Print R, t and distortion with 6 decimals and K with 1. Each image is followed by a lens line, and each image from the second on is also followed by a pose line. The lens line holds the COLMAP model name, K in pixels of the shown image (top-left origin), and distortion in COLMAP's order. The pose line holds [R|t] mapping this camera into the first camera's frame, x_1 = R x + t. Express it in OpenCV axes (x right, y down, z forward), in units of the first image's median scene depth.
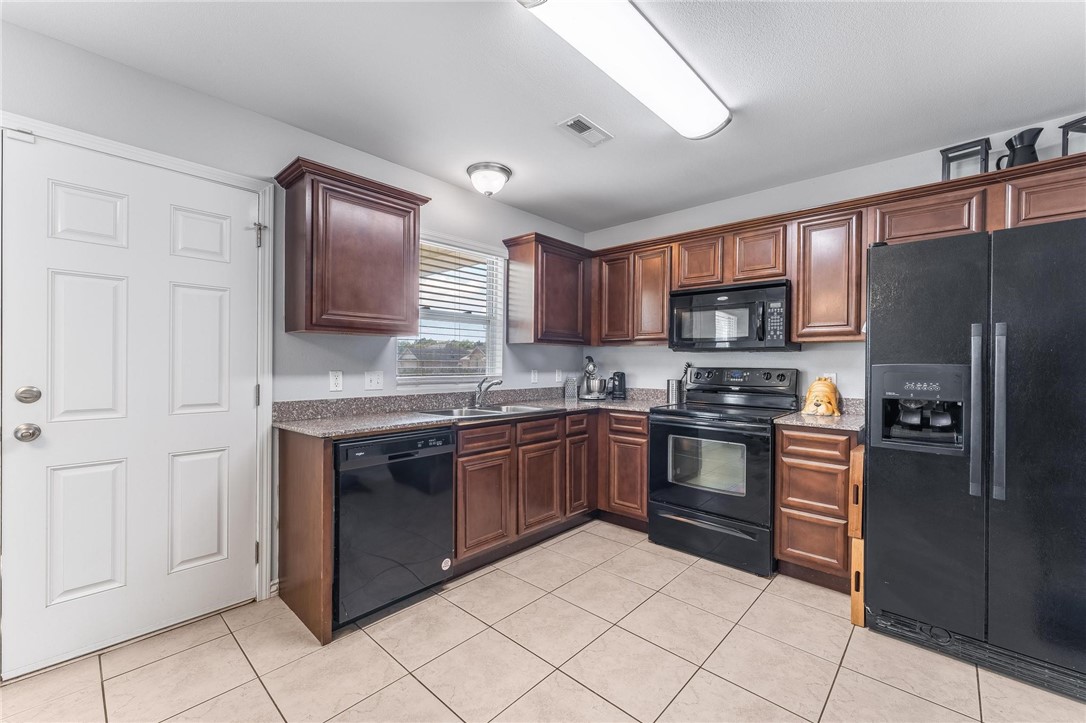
lens RADIAL K [[440.5, 0, 543.8], [0, 440.5, 364.5], [0, 0, 1]] dist [0.002446, -0.000052]
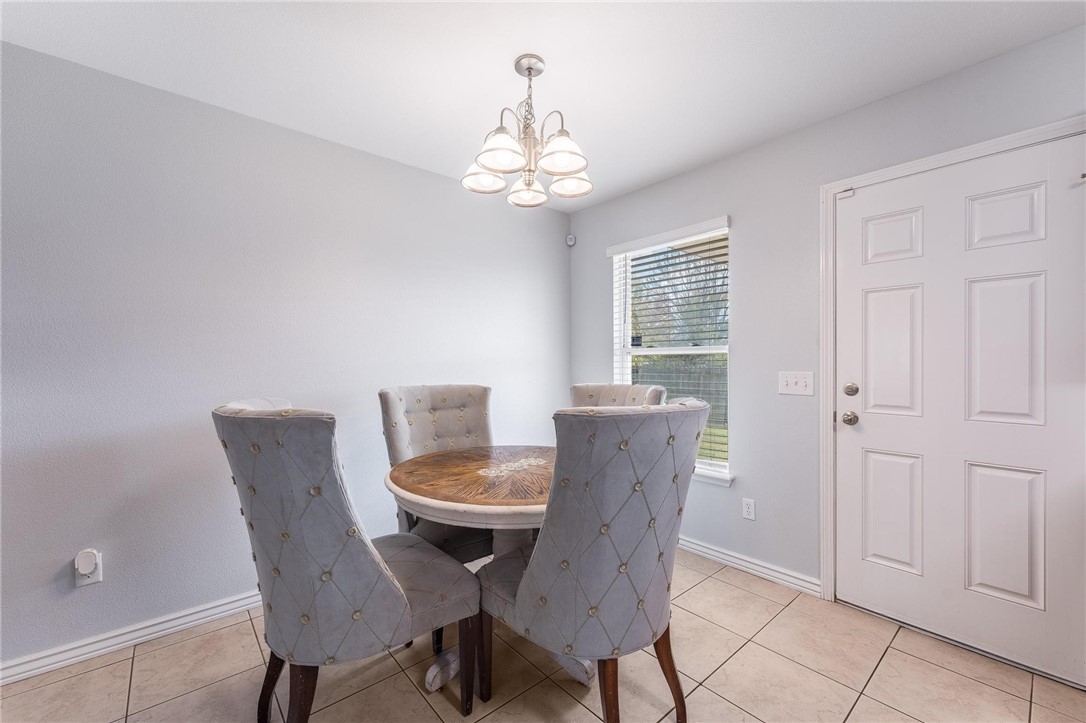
lens RADIAL K [[440.5, 0, 543.9], [0, 440.5, 362.4], [0, 0, 1]] dist [0.002446, -0.000052]
pose [[-0.118143, -0.006158, -0.992977, 0.211288], [-0.004609, 0.999973, -0.005653, 0.000385], [0.992986, 0.003909, -0.118169, 0.229992]]
